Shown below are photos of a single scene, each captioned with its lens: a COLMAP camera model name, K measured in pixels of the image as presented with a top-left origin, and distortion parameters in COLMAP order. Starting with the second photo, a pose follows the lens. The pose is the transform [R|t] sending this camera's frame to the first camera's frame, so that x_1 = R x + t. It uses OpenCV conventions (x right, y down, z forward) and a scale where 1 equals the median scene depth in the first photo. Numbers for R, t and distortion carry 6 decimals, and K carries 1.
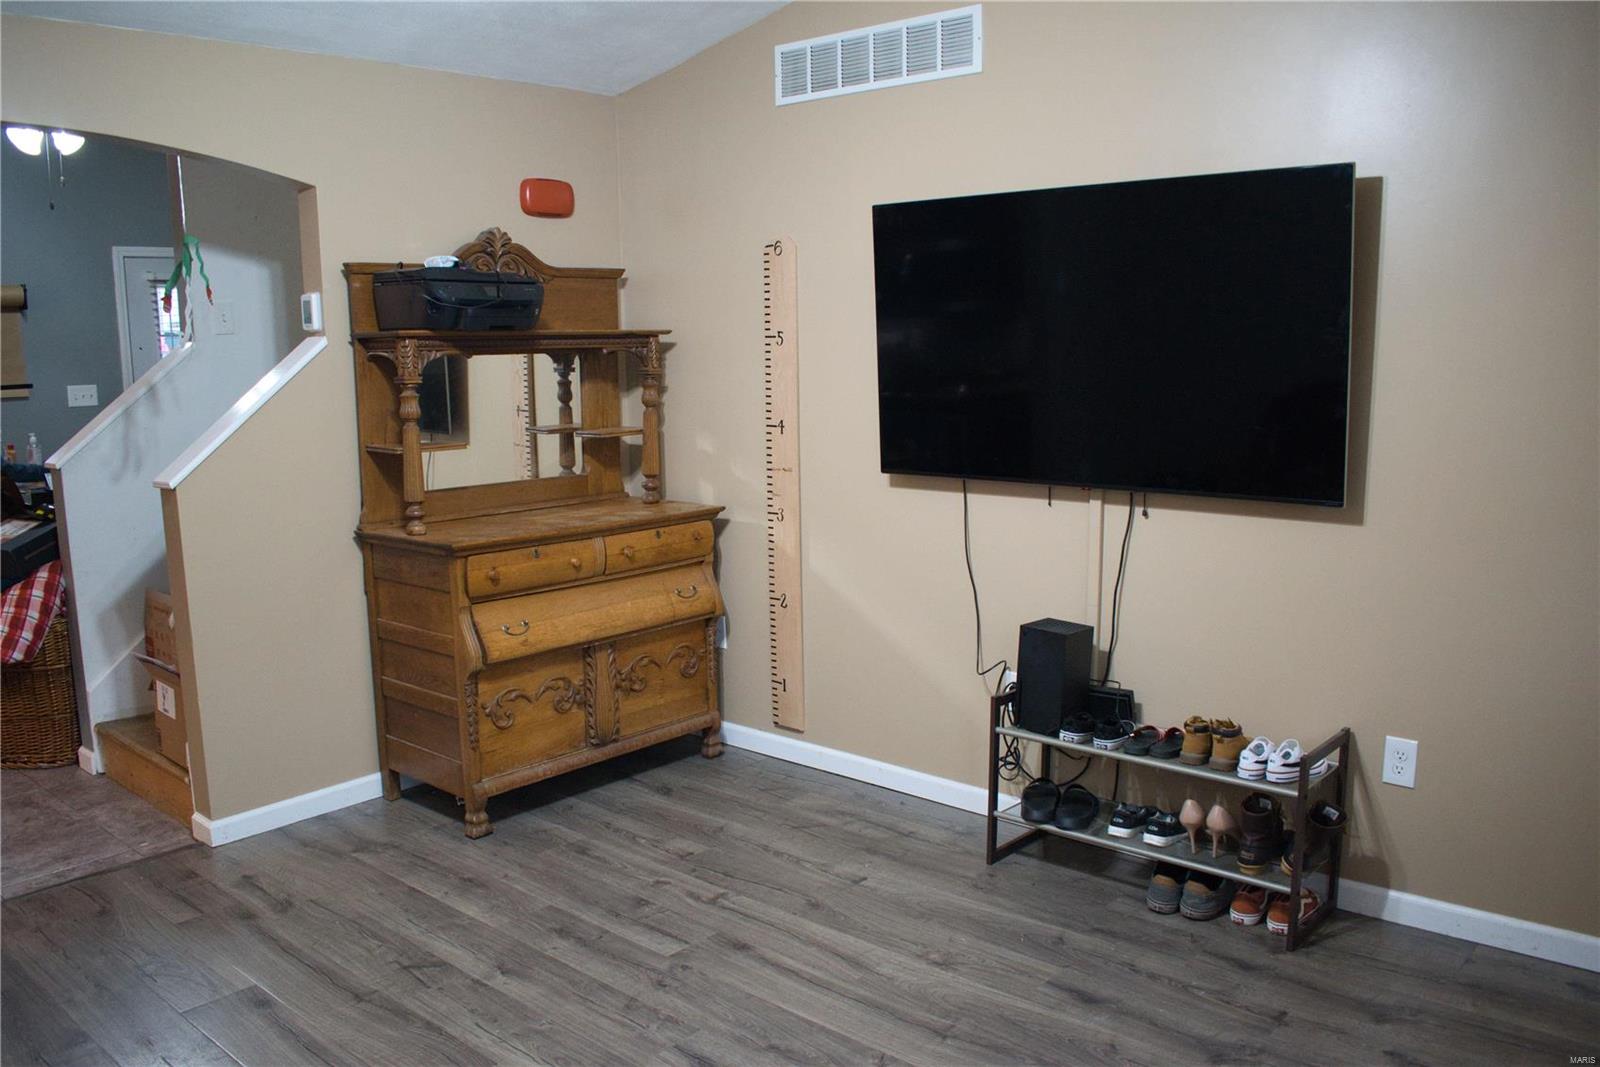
lens RADIAL K [[1311.1, 0, 798.9], [0, 1311.1, 559.4], [0, 0, 1]] dist [-0.093523, 0.007109]
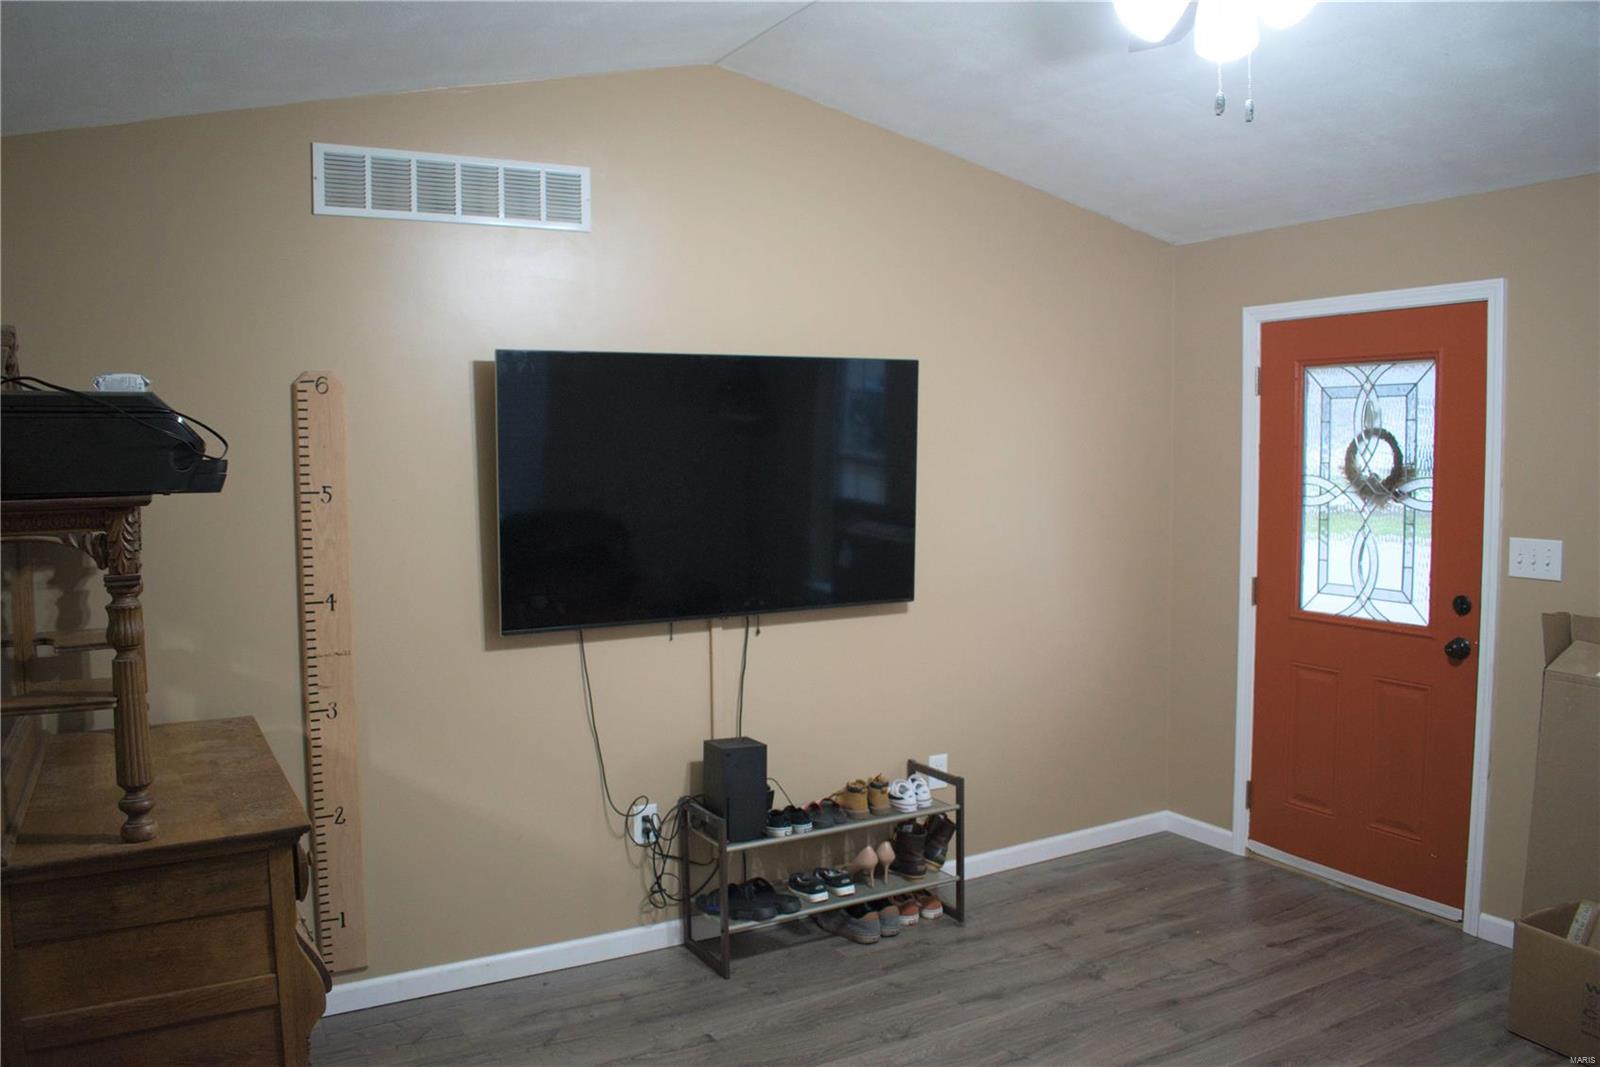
lens RADIAL K [[1255.7, 0, 806.2], [0, 1255.7, 537.9], [0, 0, 1]] dist [-0.091813, 0.011895]
pose [[0.317687, -0.059854, 0.946305, -0.776687], [0.163833, 0.986460, 0.007393, -0.118114], [-0.933935, 0.152687, 0.323191, 0.566738]]
